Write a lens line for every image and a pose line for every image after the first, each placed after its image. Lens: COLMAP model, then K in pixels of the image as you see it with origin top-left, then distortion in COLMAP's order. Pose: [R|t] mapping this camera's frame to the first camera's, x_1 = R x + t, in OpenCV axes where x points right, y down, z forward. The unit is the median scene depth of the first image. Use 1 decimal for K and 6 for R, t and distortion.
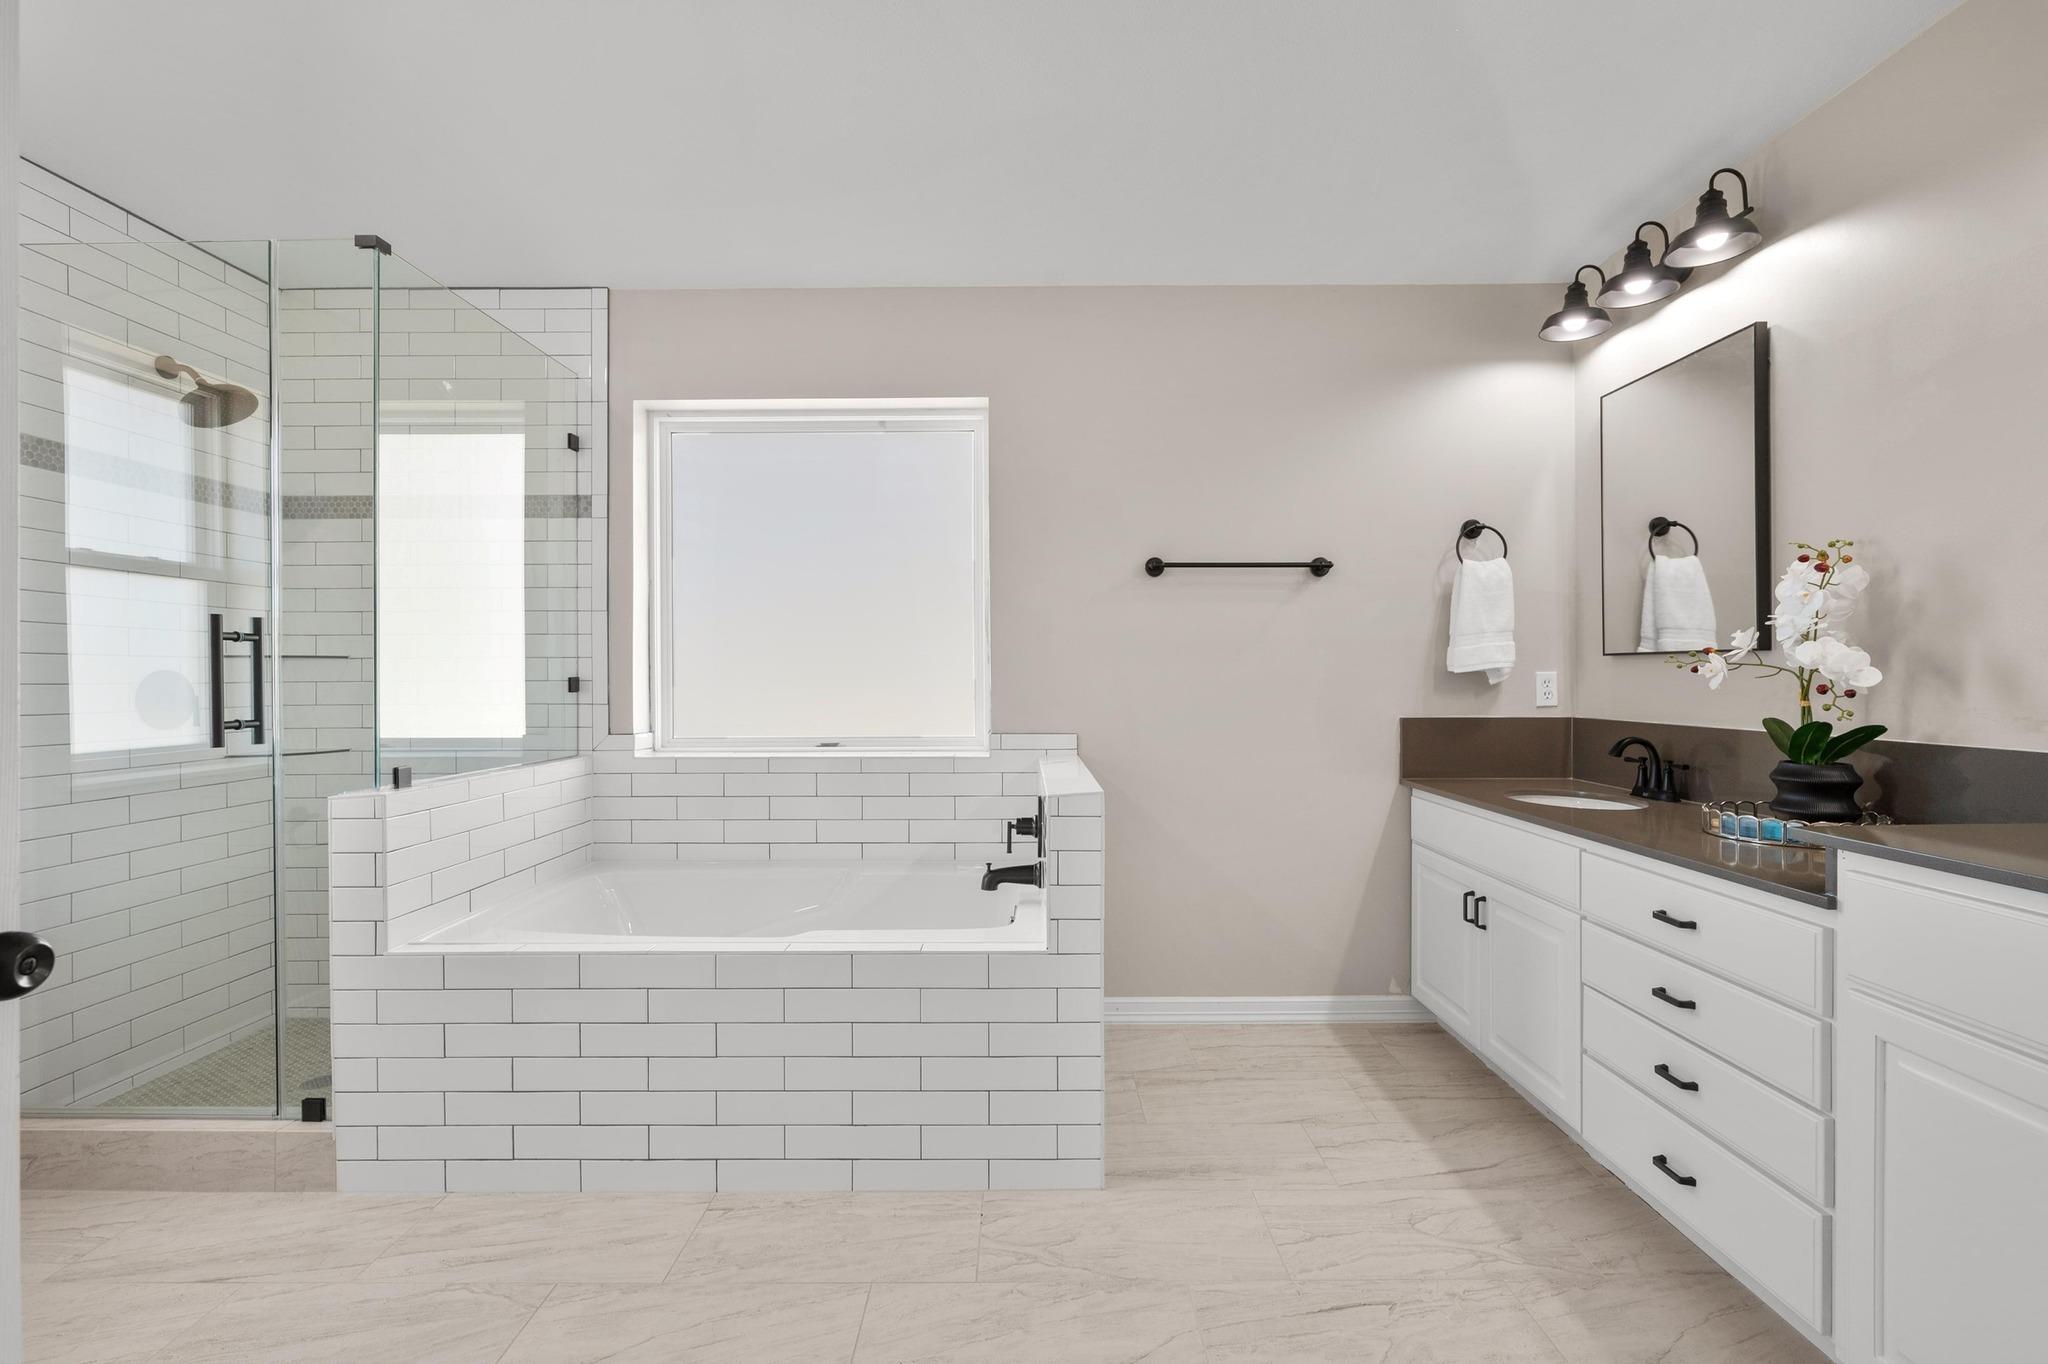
lens RADIAL K [[876.9, 0, 1022.9], [0, 876.9, 682.9], [0, 0, 1]] dist [-0.006298, 0.002099]
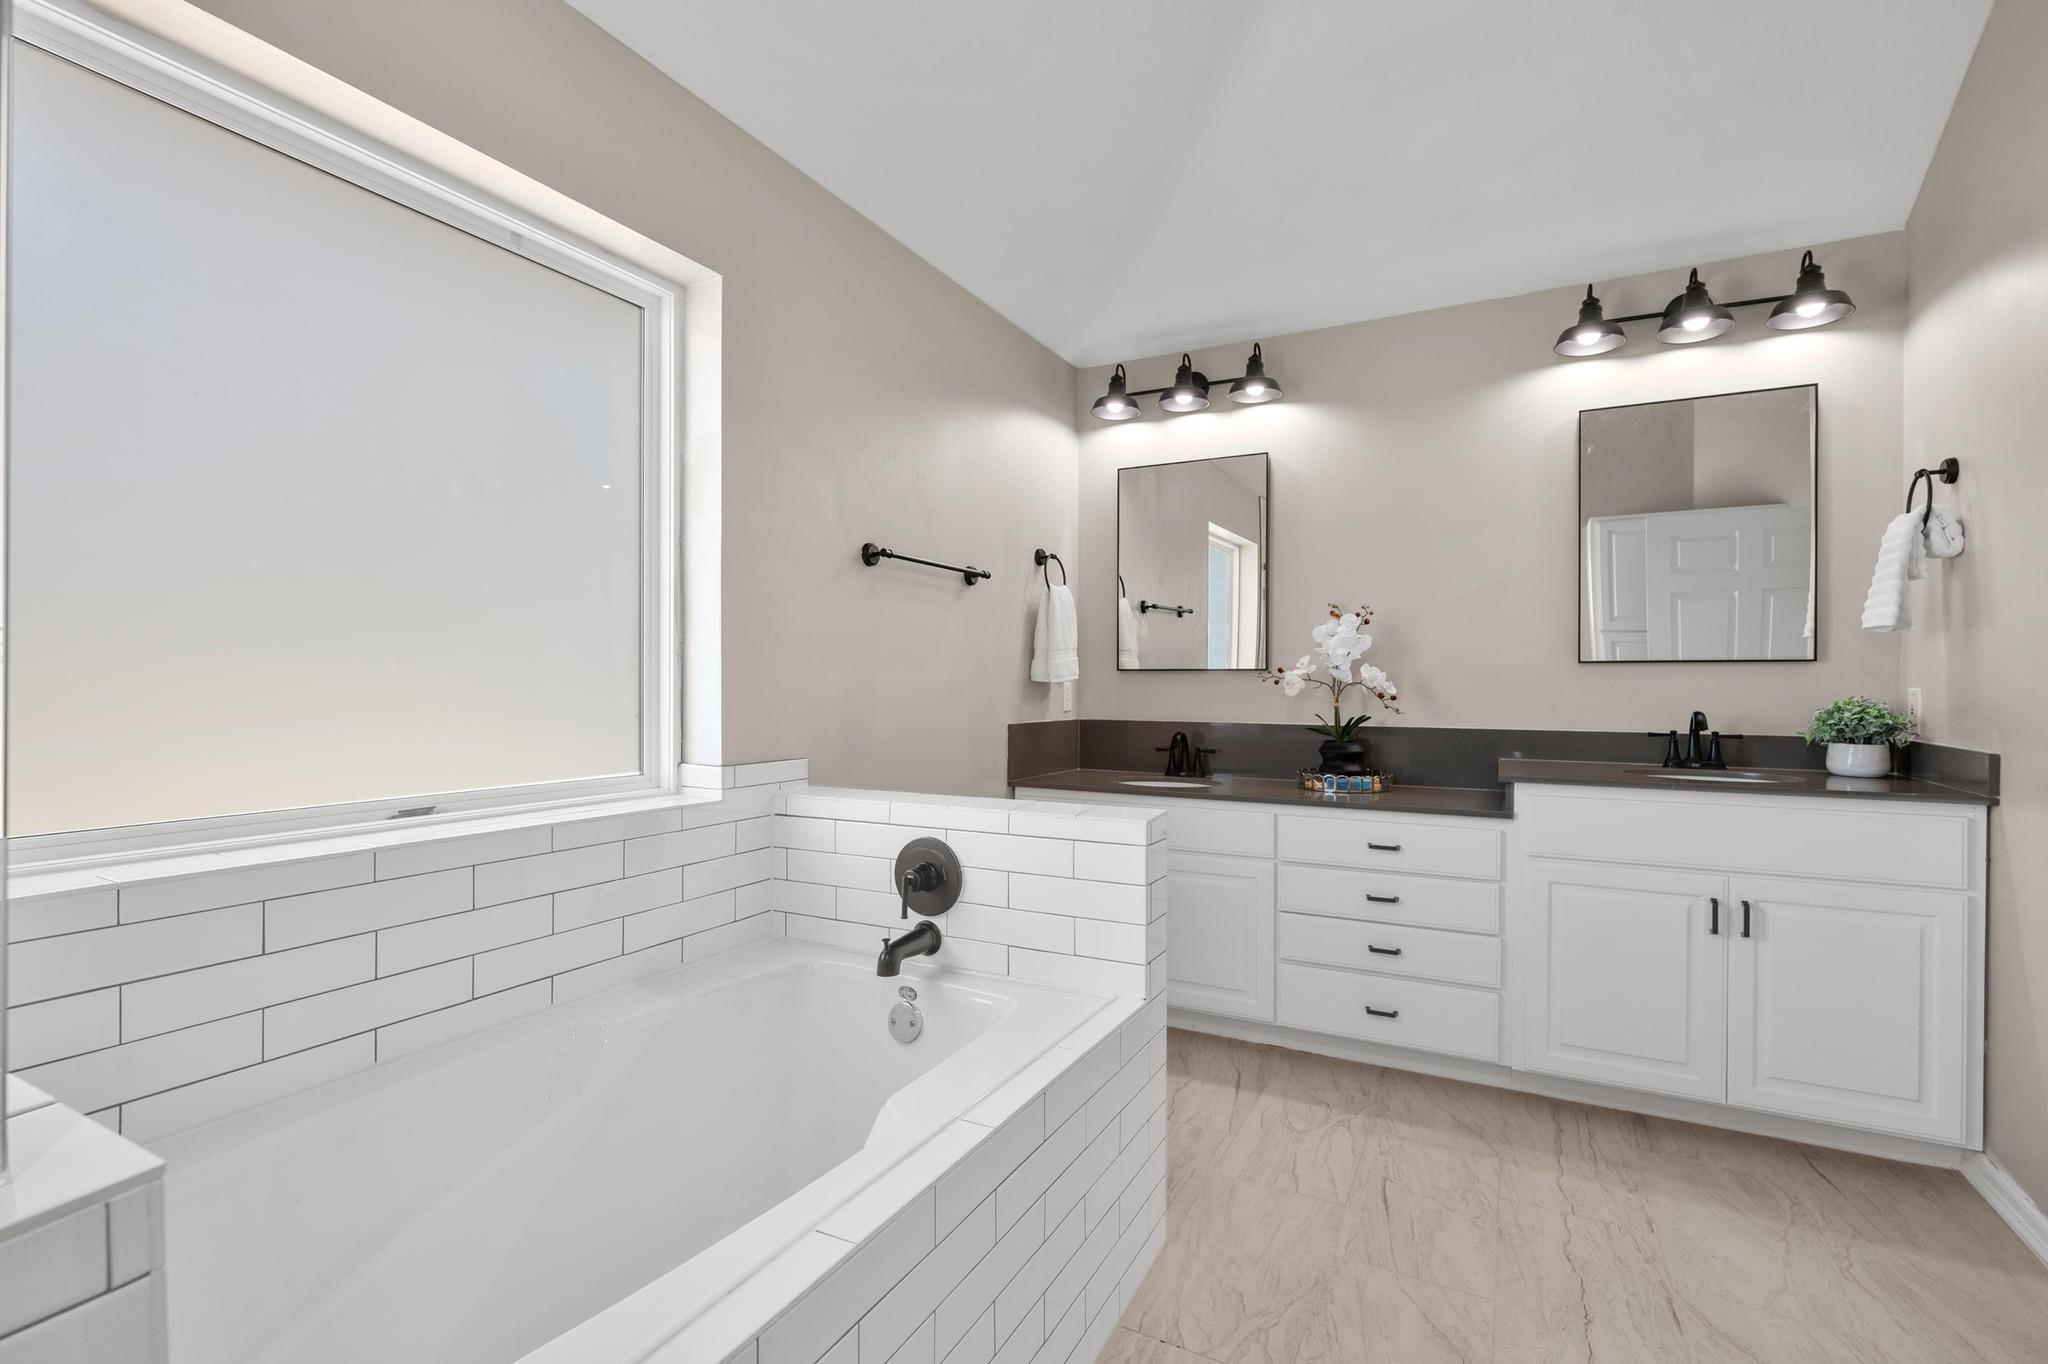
lens RADIAL K [[924.1, 0, 1019.4], [0, 924.1, 685.5], [0, 0, 1]] dist [0.012178, -0.000052]
pose [[0.480451, 0.004053, 0.877012, -0.763325], [-0.000718, 0.999991, -0.004228, -0.003341], [-0.877021, 0.001401, 0.480450, 0.605549]]
